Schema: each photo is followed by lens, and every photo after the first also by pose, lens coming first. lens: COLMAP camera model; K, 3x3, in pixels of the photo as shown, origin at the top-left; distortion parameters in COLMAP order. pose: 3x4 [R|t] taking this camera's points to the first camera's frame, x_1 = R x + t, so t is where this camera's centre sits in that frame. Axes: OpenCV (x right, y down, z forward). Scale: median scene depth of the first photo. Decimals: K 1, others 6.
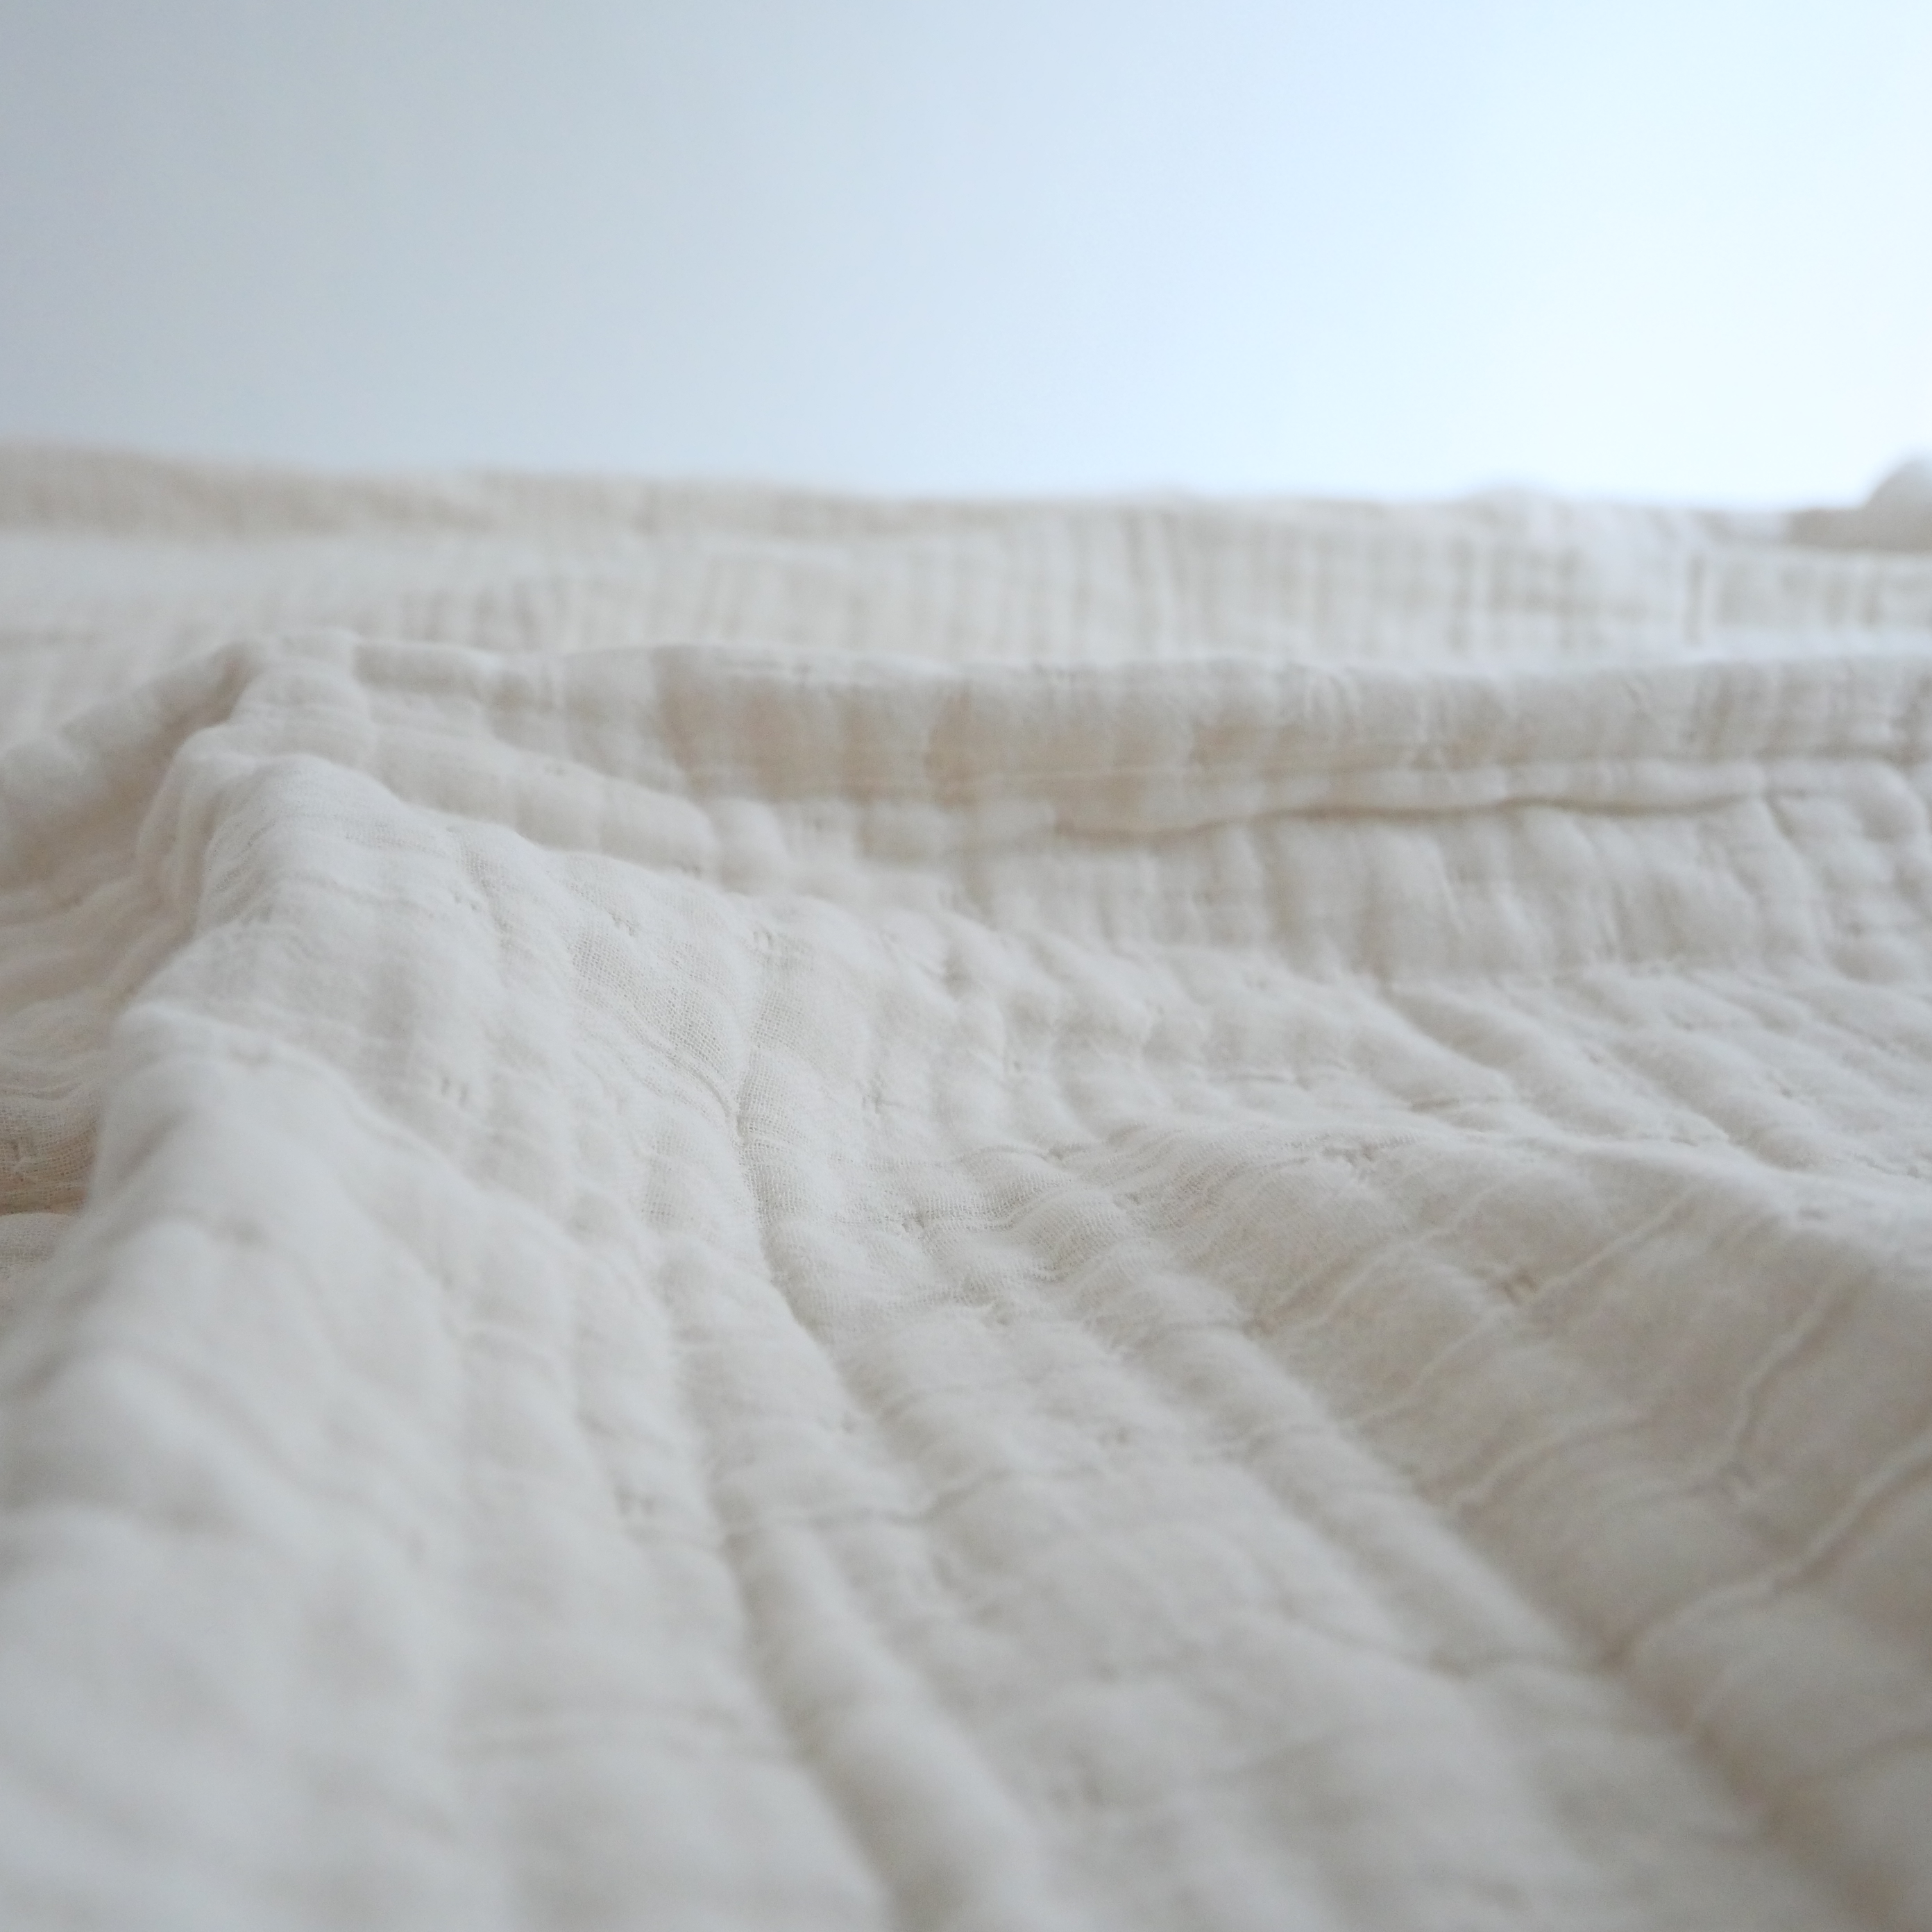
lens RADIAL K [[1948.6, 0, 950.0], [0, 1948.6, 979.1], [0, 0, 1]] dist [-0.079439, 0.055148]
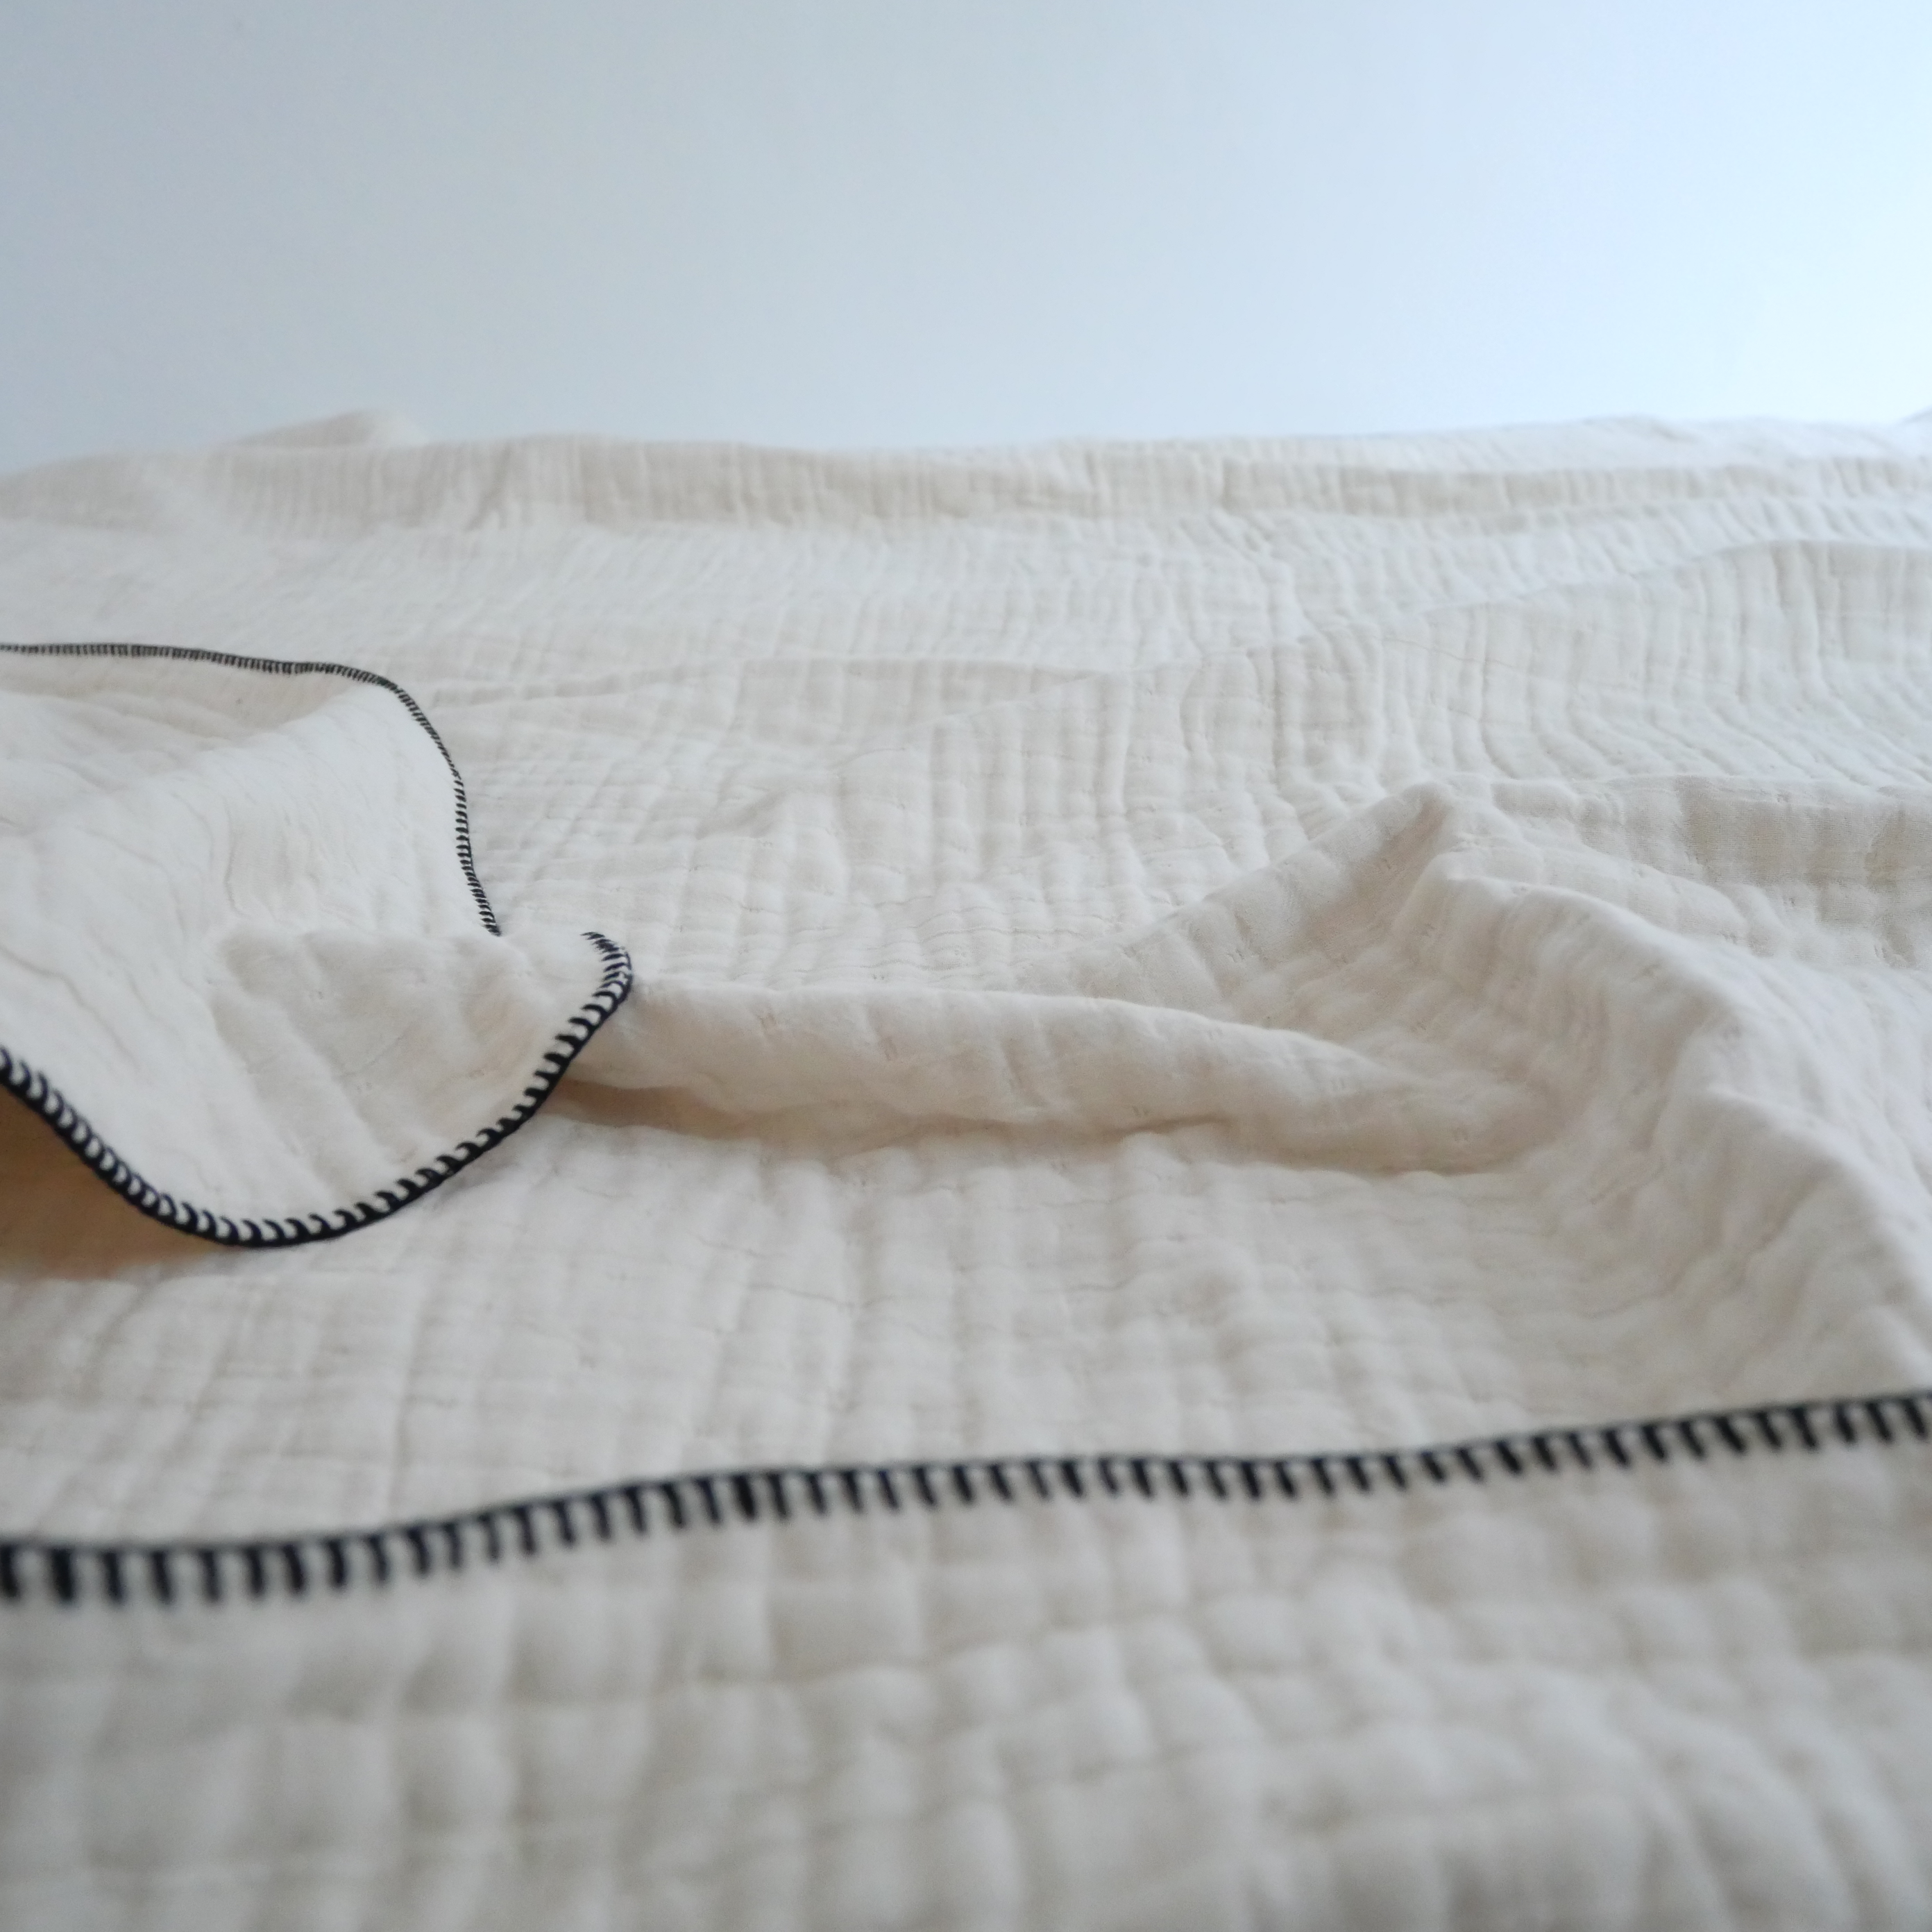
lens RADIAL K [[1948.6, 0, 950.0], [0, 1948.6, 979.1], [0, 0, 1]] dist [-0.079439, 0.055148]
pose [[0.989509, 0.004679, -0.144395, -0.496742], [0.006590, 0.996973, 0.077466, -0.138095], [0.144321, -0.077604, 0.986483, -0.562297]]
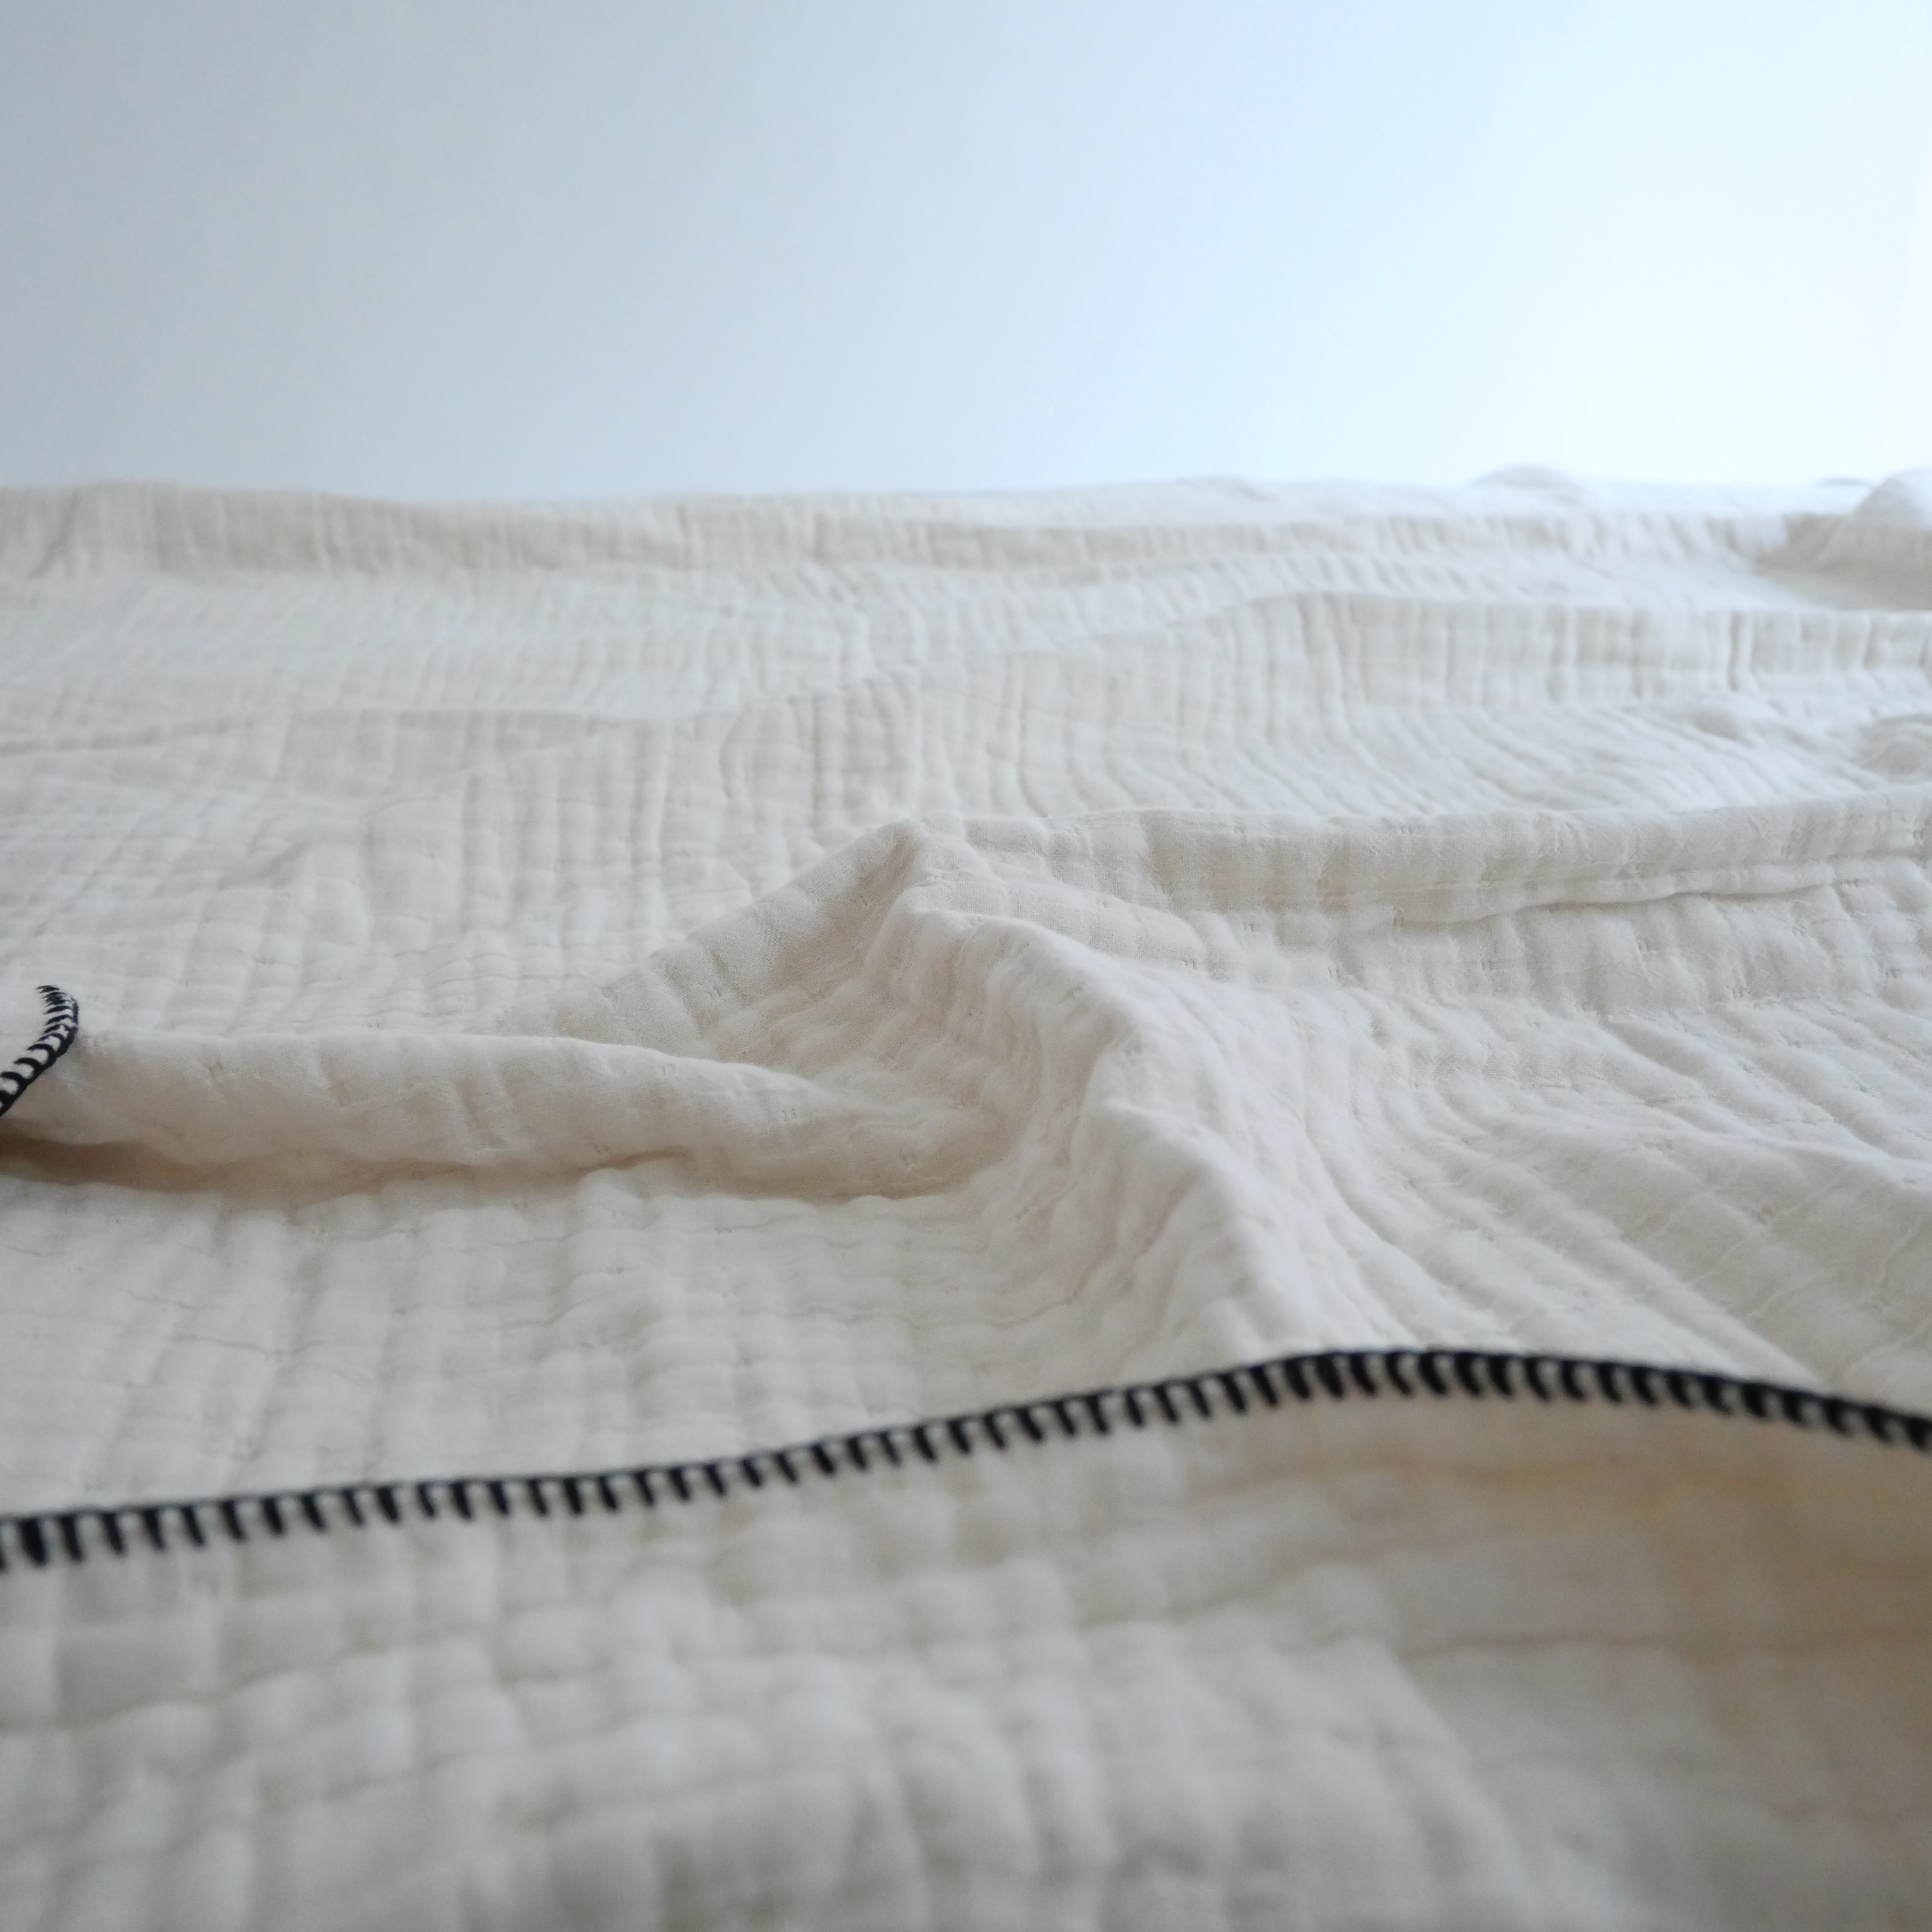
lens RADIAL K [[1951.0, 0, 966.0], [0, 1951.0, 966.0], [0, 0, 1]] dist [-0.066916, 0.024893]
pose [[0.999355, -0.024445, 0.026310, -0.343005], [0.023233, 0.998697, 0.045443, -0.124569], [-0.027386, -0.044803, 0.998620, -0.577619]]
